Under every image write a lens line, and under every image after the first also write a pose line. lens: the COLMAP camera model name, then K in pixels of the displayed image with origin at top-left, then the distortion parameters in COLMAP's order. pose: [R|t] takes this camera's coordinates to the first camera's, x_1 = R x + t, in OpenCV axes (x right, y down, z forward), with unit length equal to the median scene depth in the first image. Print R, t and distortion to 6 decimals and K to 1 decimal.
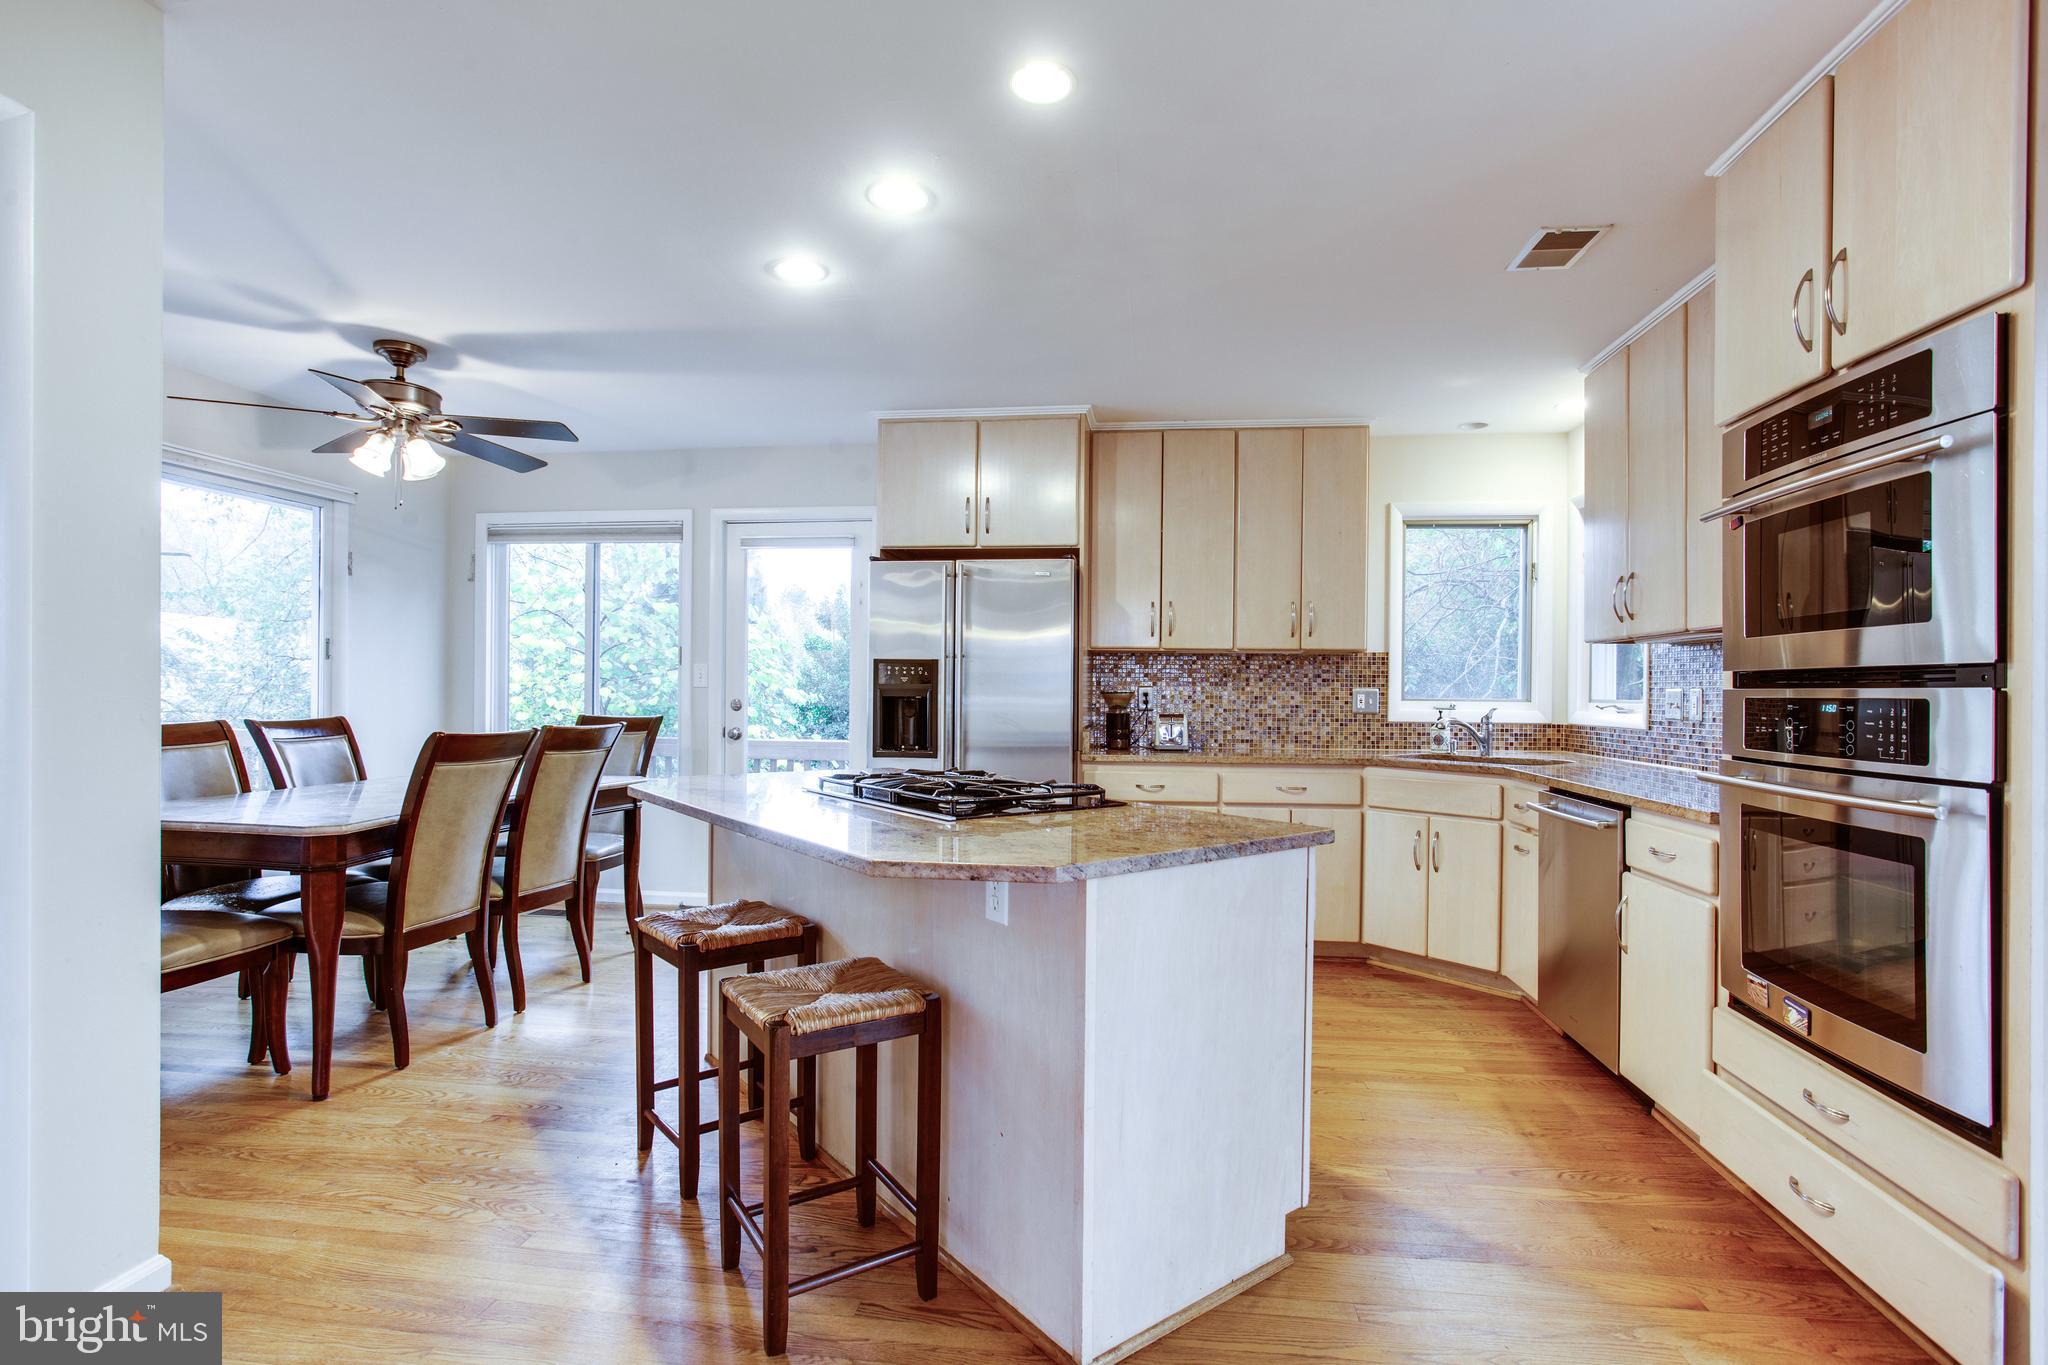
lens RADIAL K [[983.7, 0, 1038.3], [0, 983.7, 694.4], [0, 0, 1]] dist [-0.041129, 0.016597]
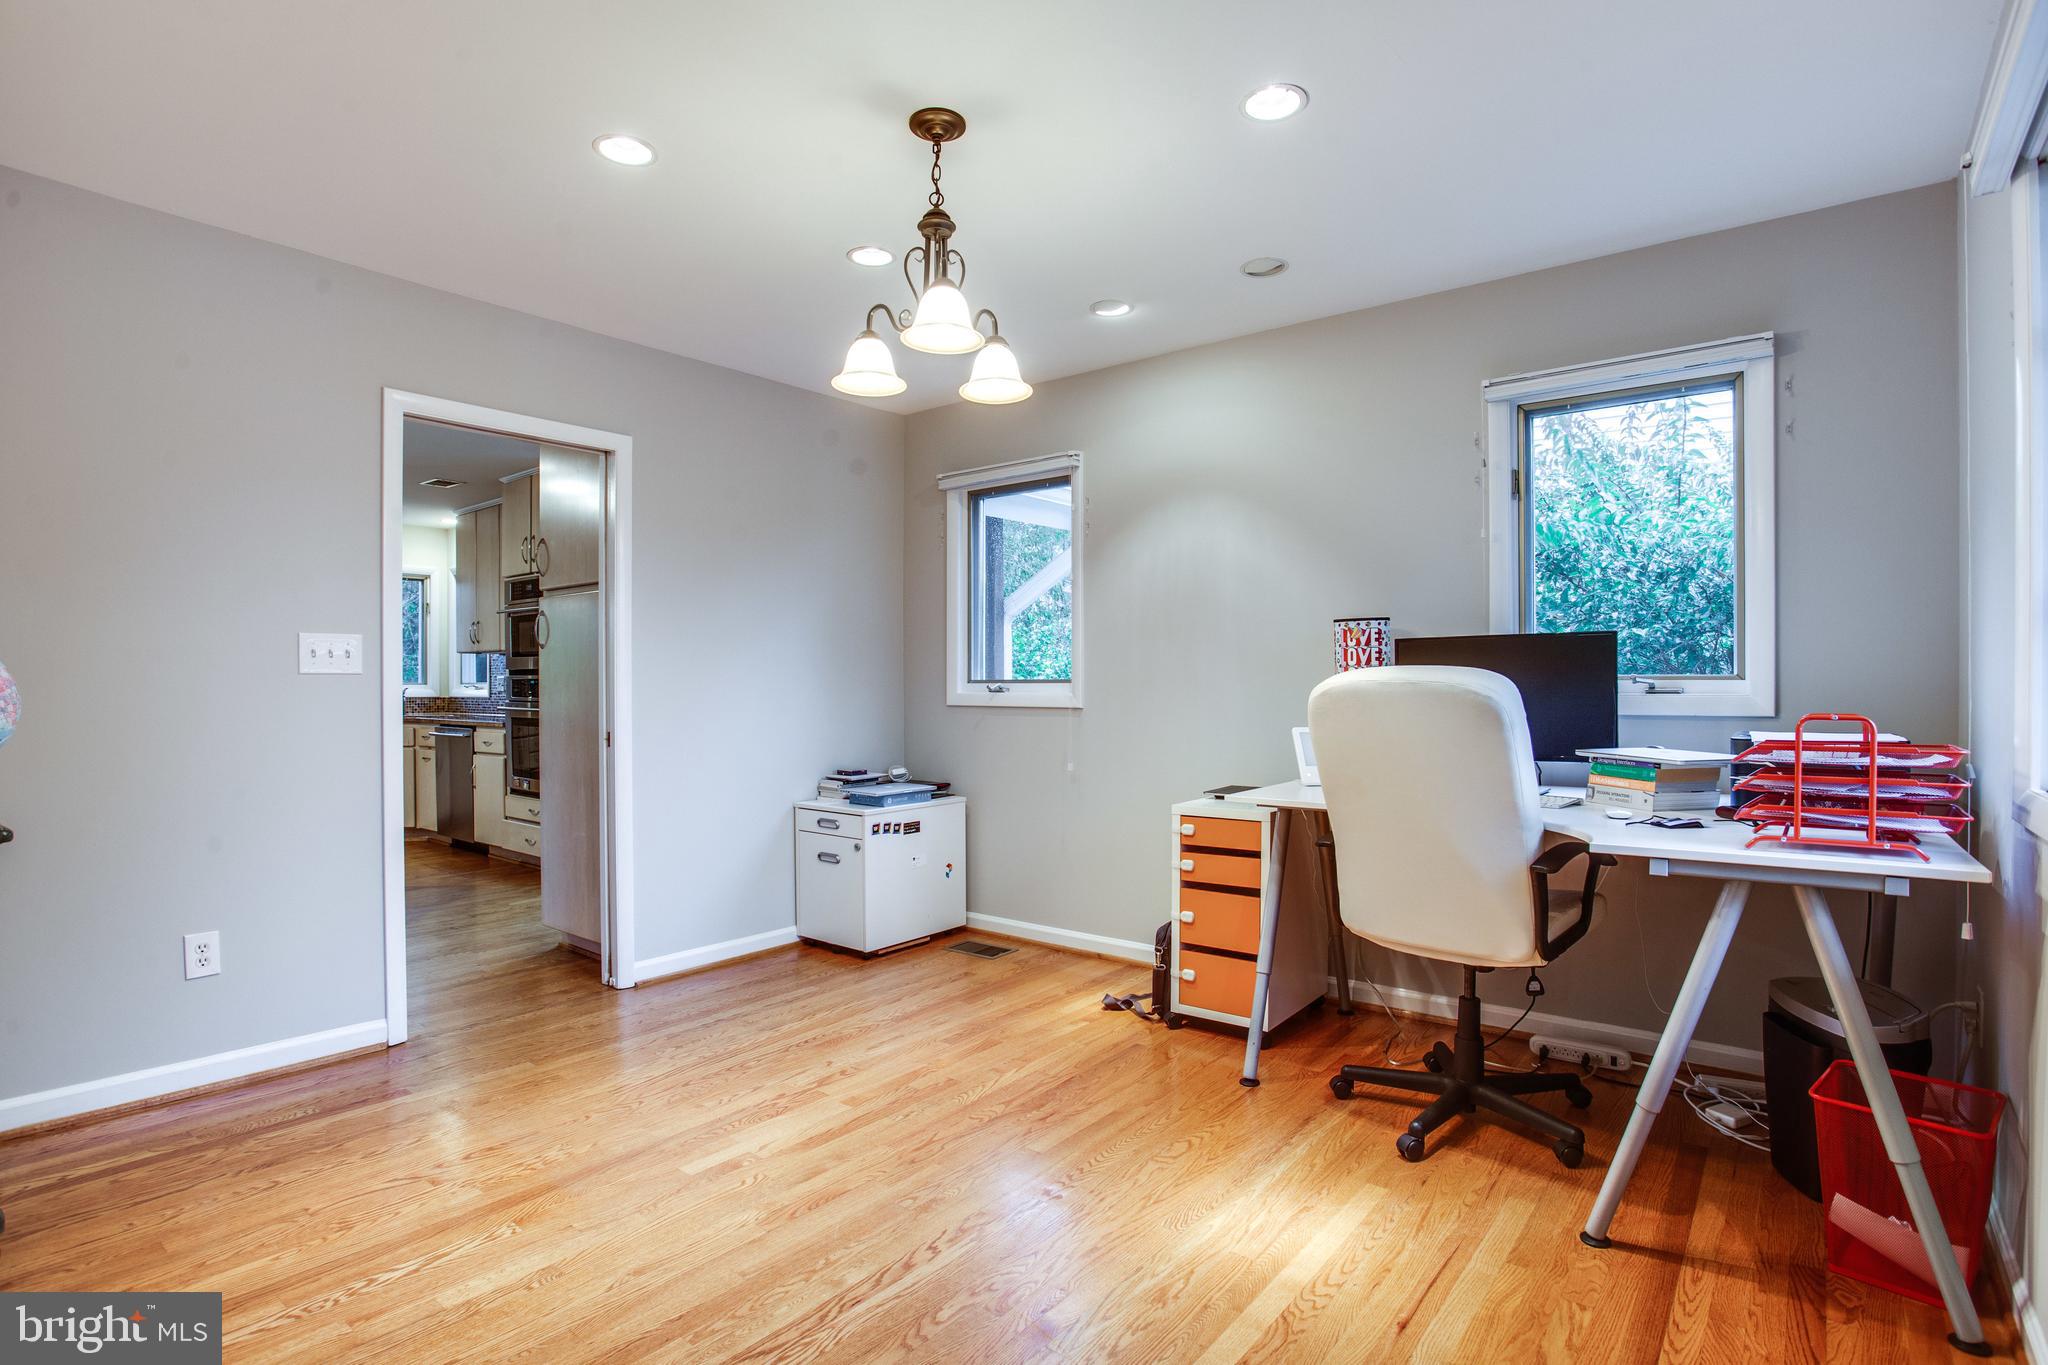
lens RADIAL K [[1007.3, 0, 1032.2], [0, 1007.3, 692.6], [0, 0, 1]] dist [-0.055562, 0.016888]
pose [[0.516228, -0.017616, 0.856270, -0.511448], [0.009534, 0.999845, 0.014822, 0.007329], [-0.856398, 0.000512, 0.516315, -0.952648]]
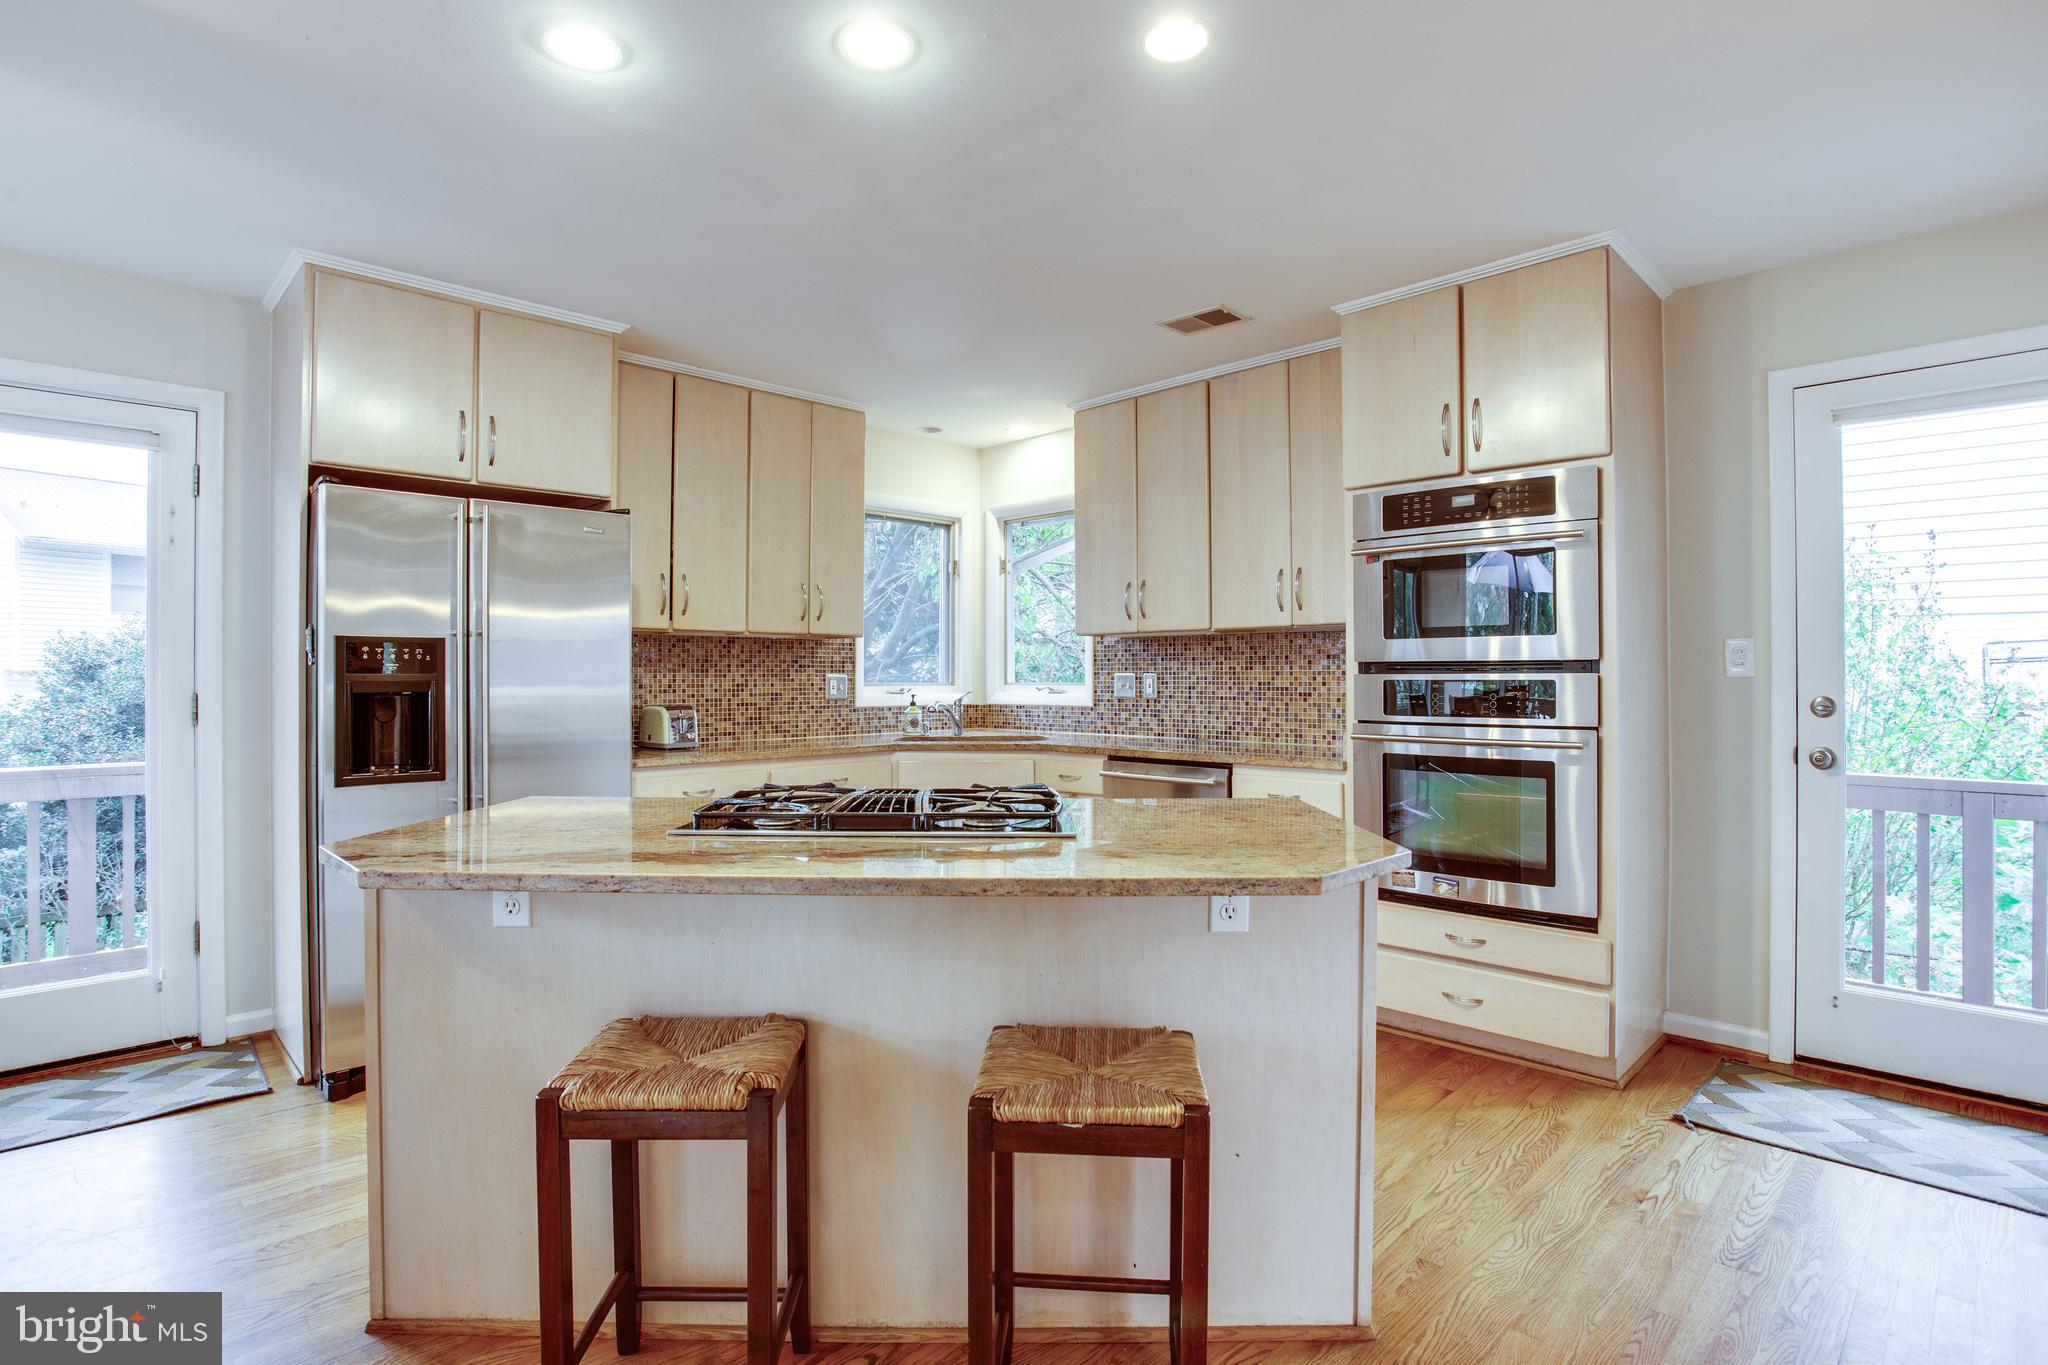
lens RADIAL K [[1021.1, 0, 1024.0], [0, 1021.1, 682.5], [0, 0, 1]] dist [-0.075120, 0.034010]
pose [[0.617584, -0.014432, 0.786373, -0.431976], [0.010253, 0.999894, 0.010298, -0.007836], [-0.786438, 0.001703, 0.617666, 0.260980]]
